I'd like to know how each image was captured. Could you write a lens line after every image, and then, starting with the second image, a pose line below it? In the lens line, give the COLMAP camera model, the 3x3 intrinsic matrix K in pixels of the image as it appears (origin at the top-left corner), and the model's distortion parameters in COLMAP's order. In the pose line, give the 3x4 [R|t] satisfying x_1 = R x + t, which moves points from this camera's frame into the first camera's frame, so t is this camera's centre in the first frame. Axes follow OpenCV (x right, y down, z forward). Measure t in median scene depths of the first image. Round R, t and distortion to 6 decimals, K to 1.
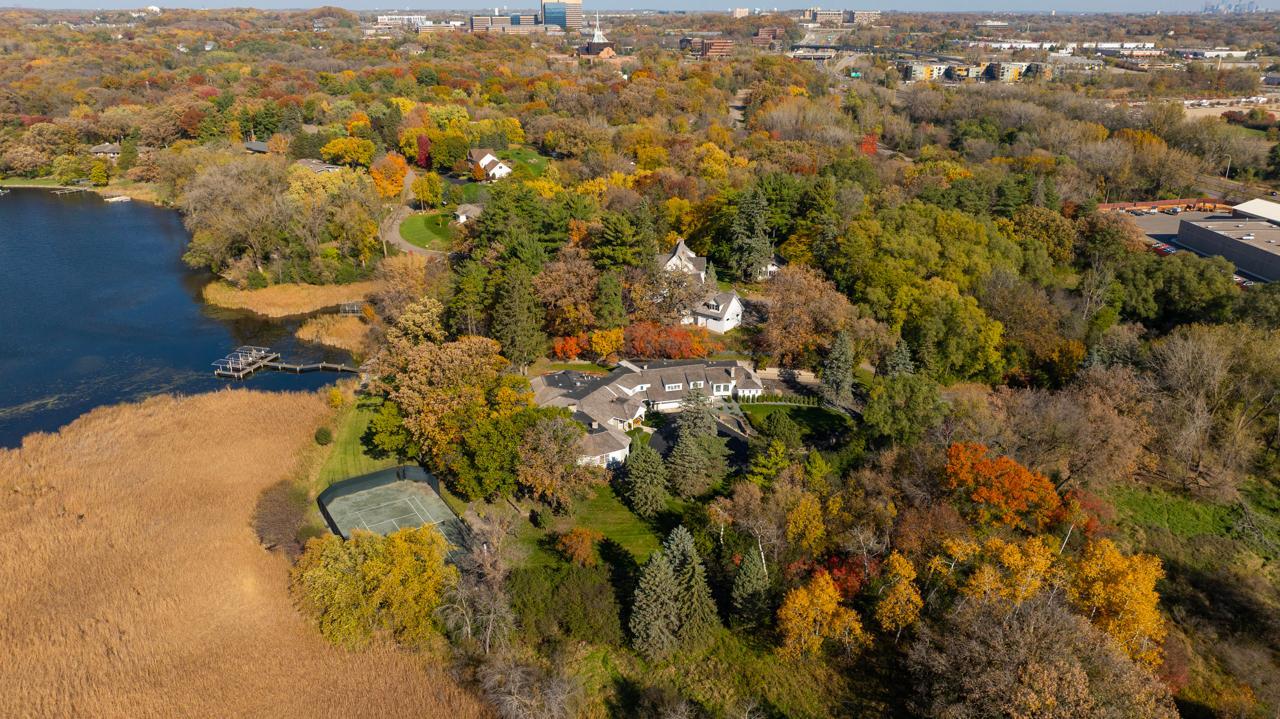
lens RADIAL K [[942.5, 0, 640.0], [0, 942.5, 359.5], [0, 0, 1]] dist [-0.001374, 0.002986]
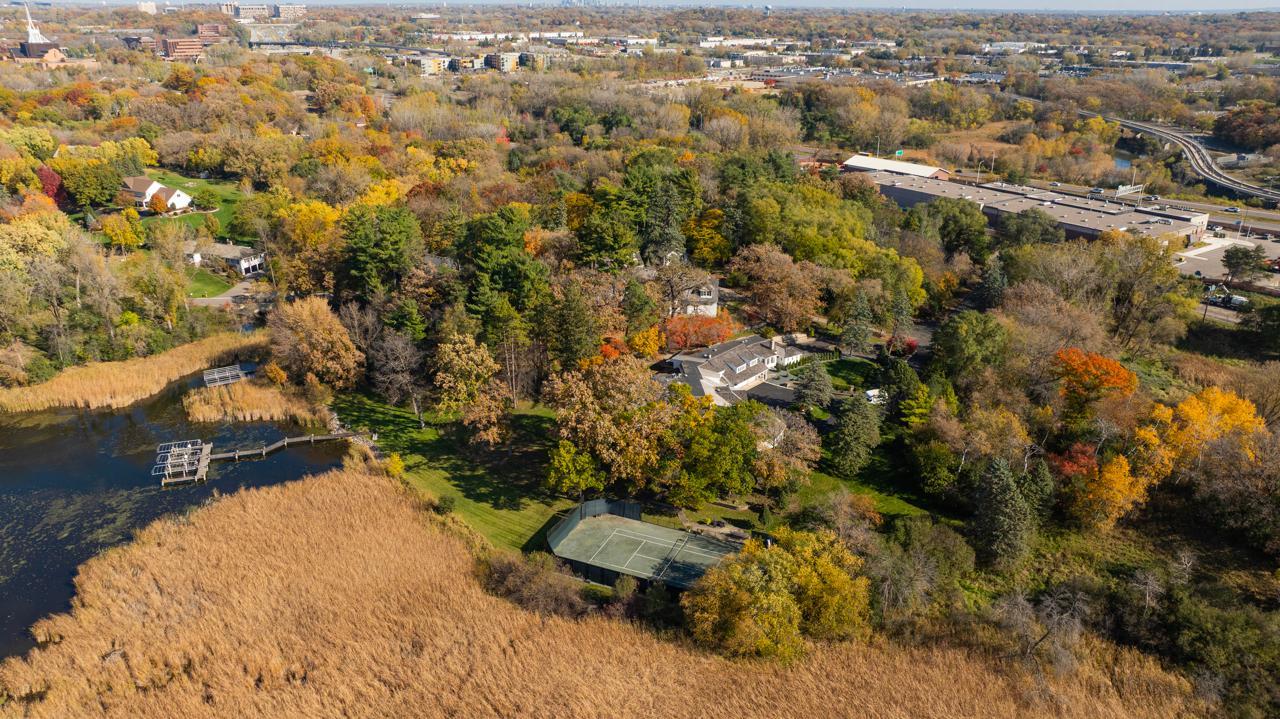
lens RADIAL K [[942.5, 0, 640.0], [0, 942.5, 359.5], [0, 0, 1]] dist [-0.001374, 0.002986]
pose [[0.825835, -0.199651, 0.527386, -0.134574], [0.195521, 0.978590, 0.064295, -0.015466], [-0.528931, 0.050018, 0.847190, 0.032098]]
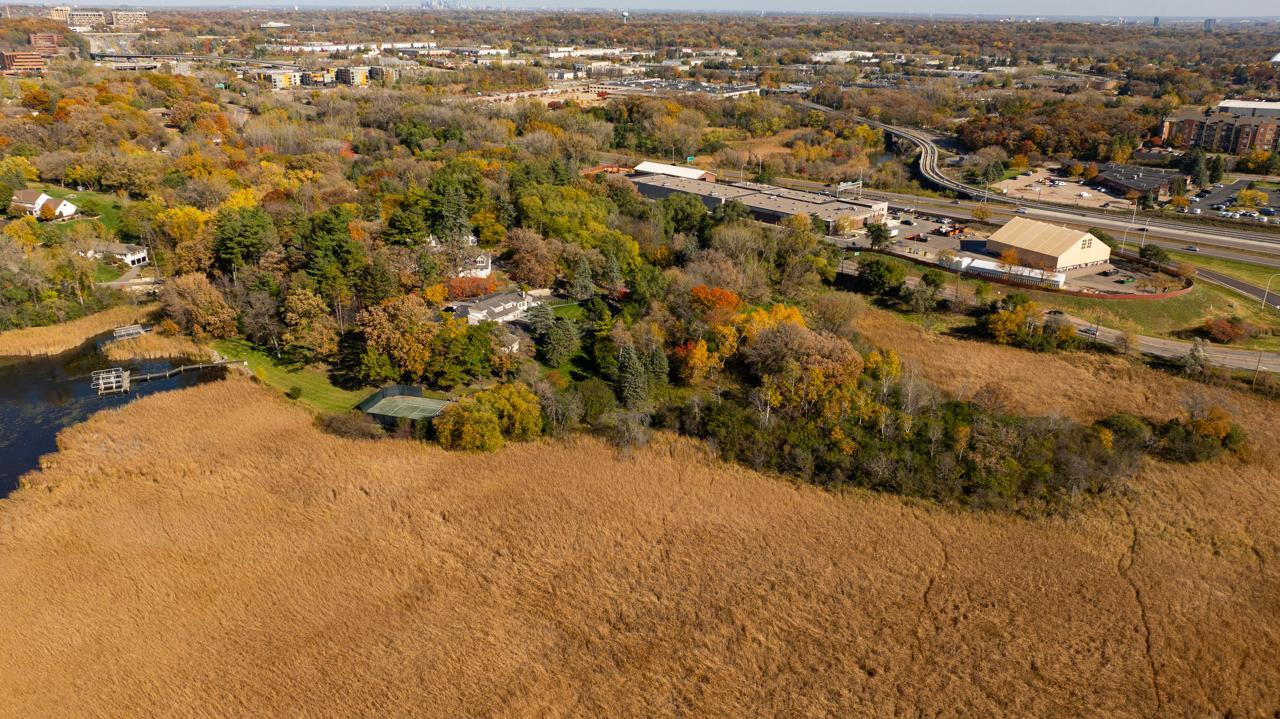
lens RADIAL K [[966.9, 0, 640.0], [0, 966.9, 359.5], [0, 0, 1]] dist [0.000486, -0.002389]
pose [[0.745645, -0.226812, 0.626554, -0.180241], [0.227139, 0.970488, 0.081004, 0.007259], [-0.626436, 0.081915, 0.775157, -0.090057]]
